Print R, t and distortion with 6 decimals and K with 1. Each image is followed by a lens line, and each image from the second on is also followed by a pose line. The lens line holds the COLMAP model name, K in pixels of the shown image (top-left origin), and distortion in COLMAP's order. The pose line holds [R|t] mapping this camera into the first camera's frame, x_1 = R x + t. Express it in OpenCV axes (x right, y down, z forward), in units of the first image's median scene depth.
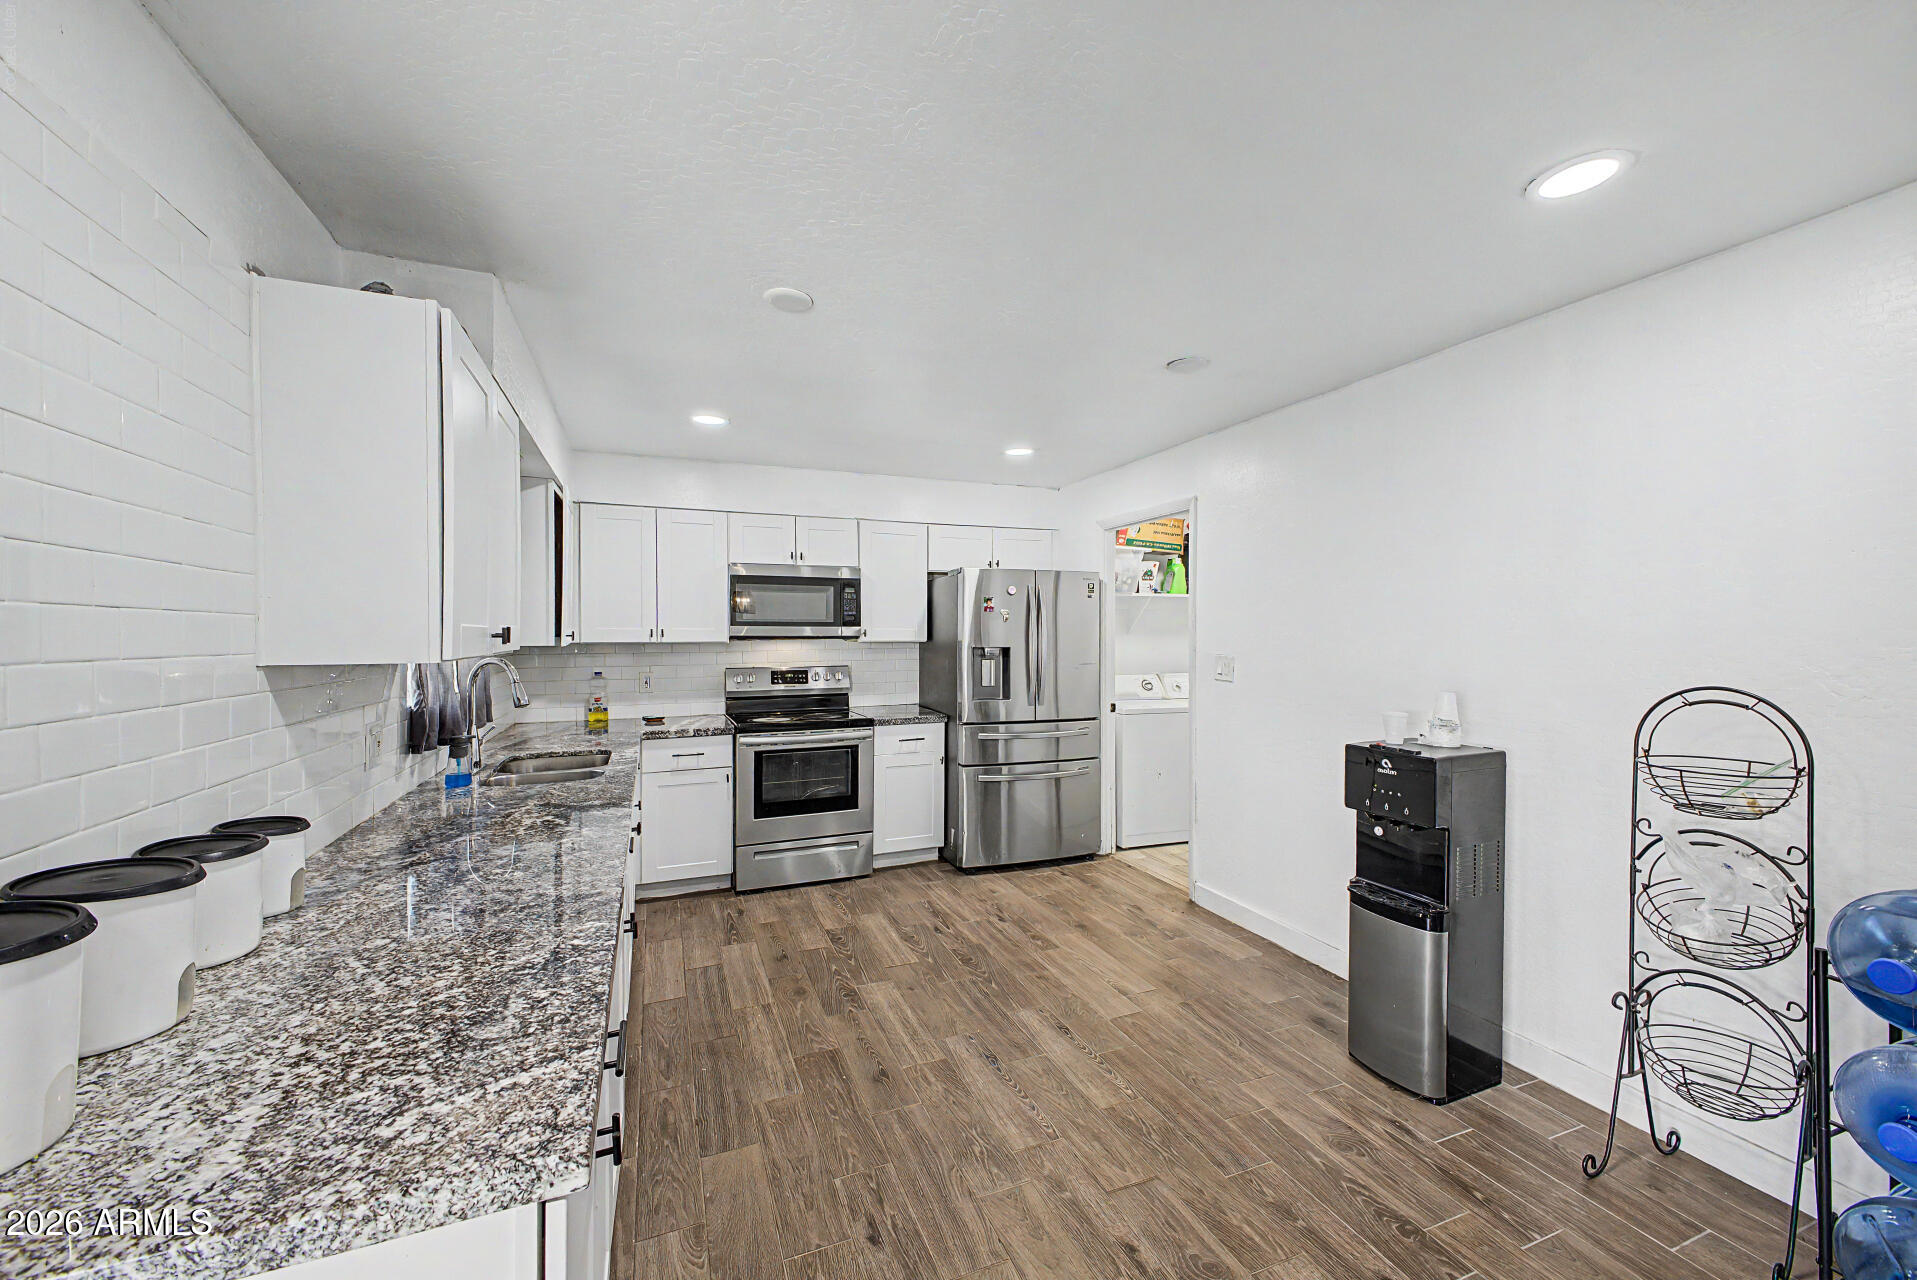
lens RADIAL K [[743.3, 0, 958.5], [0, 743.3, 640.0], [0, 0, 1]] dist [0.014739, -0.000090]
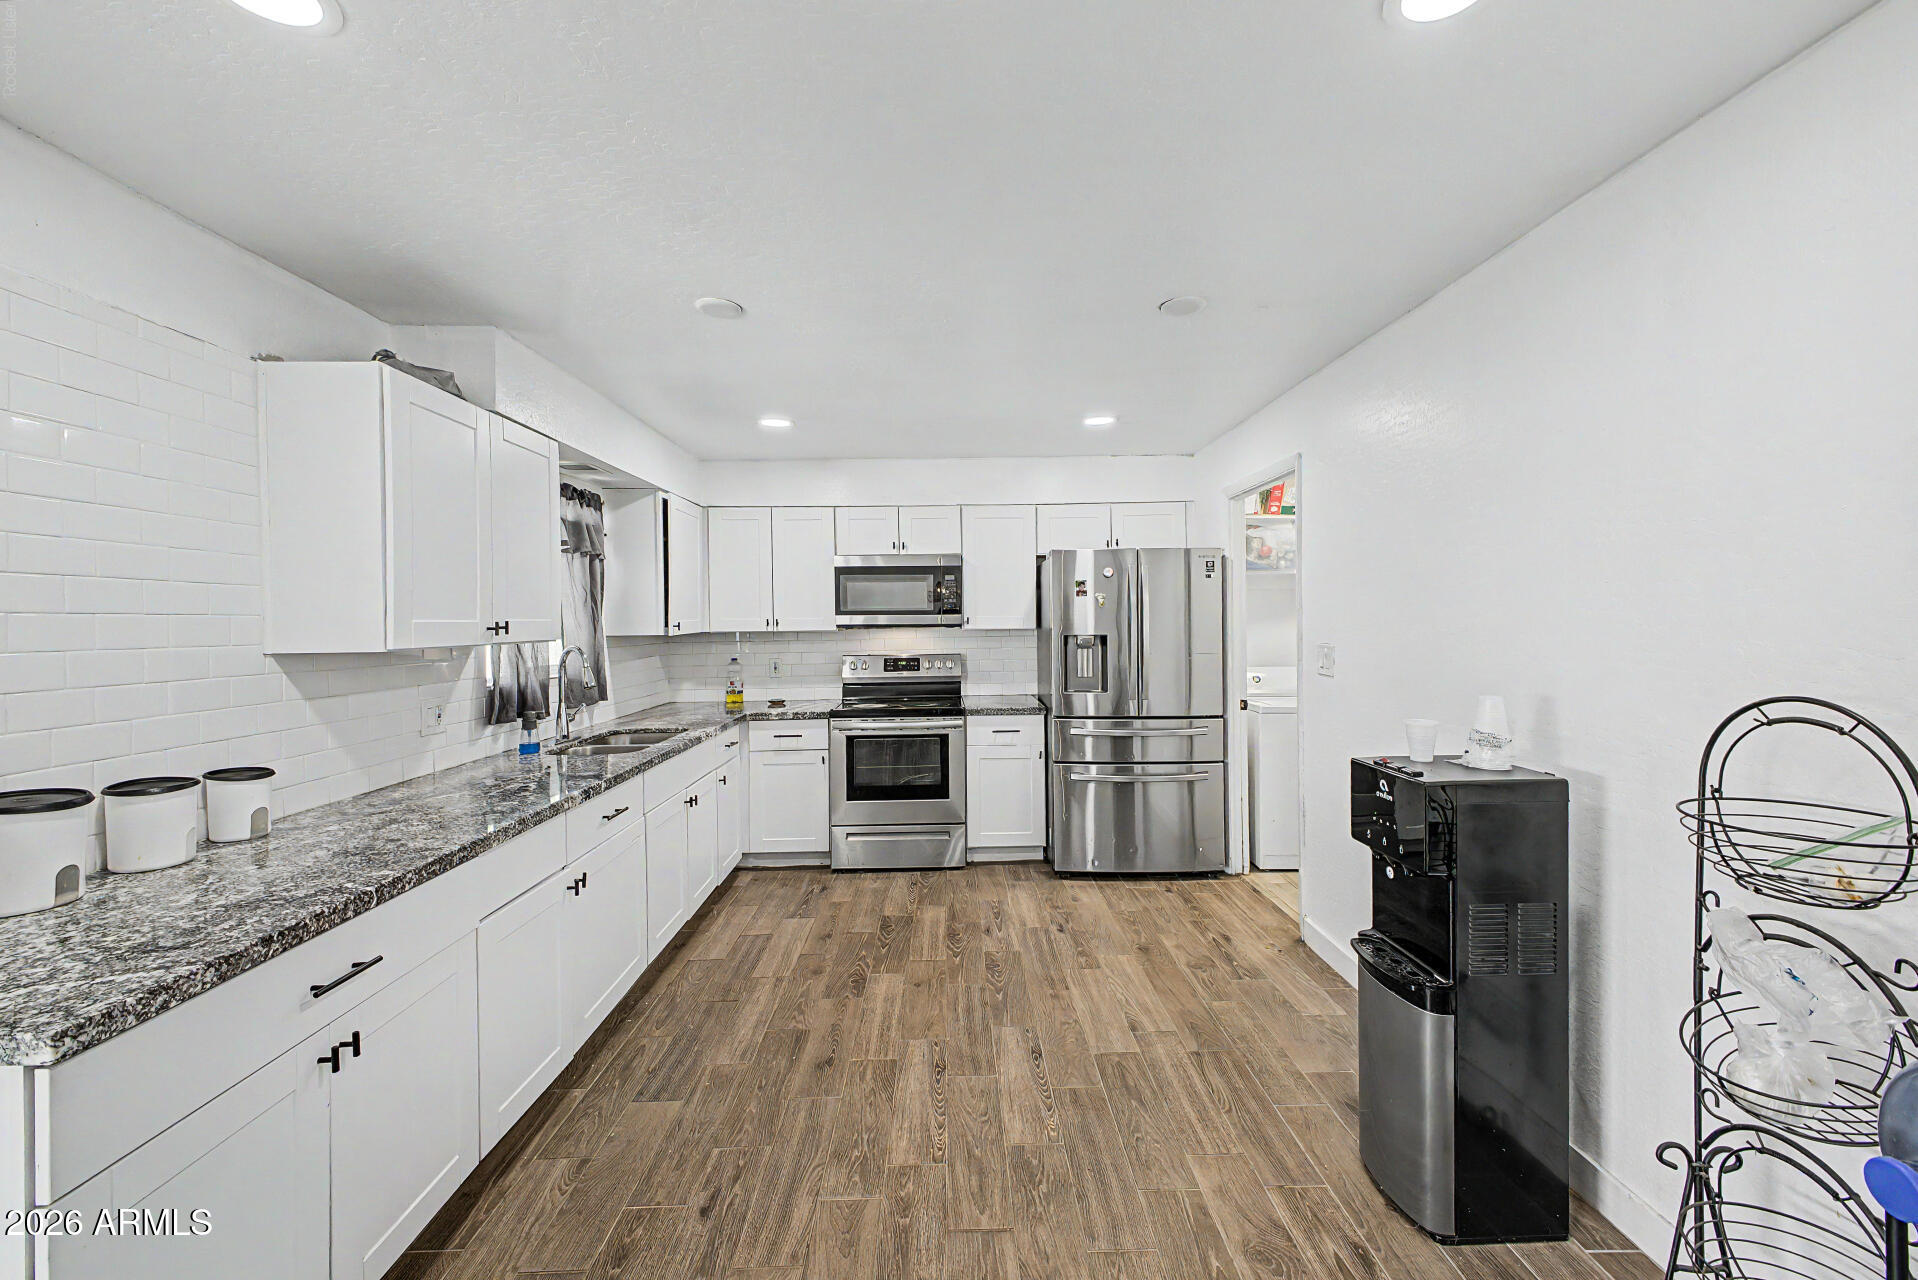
lens RADIAL K [[772.6, 0, 961.4], [0, 772.6, 628.1], [0, 0, 1]] dist [0.022557, -0.004548]
pose [[0.933867, -0.005961, -0.357572, 0.260713], [0.007093, 0.999973, 0.001853, -0.001469], [0.357551, -0.004267, 0.933884, 0.052986]]
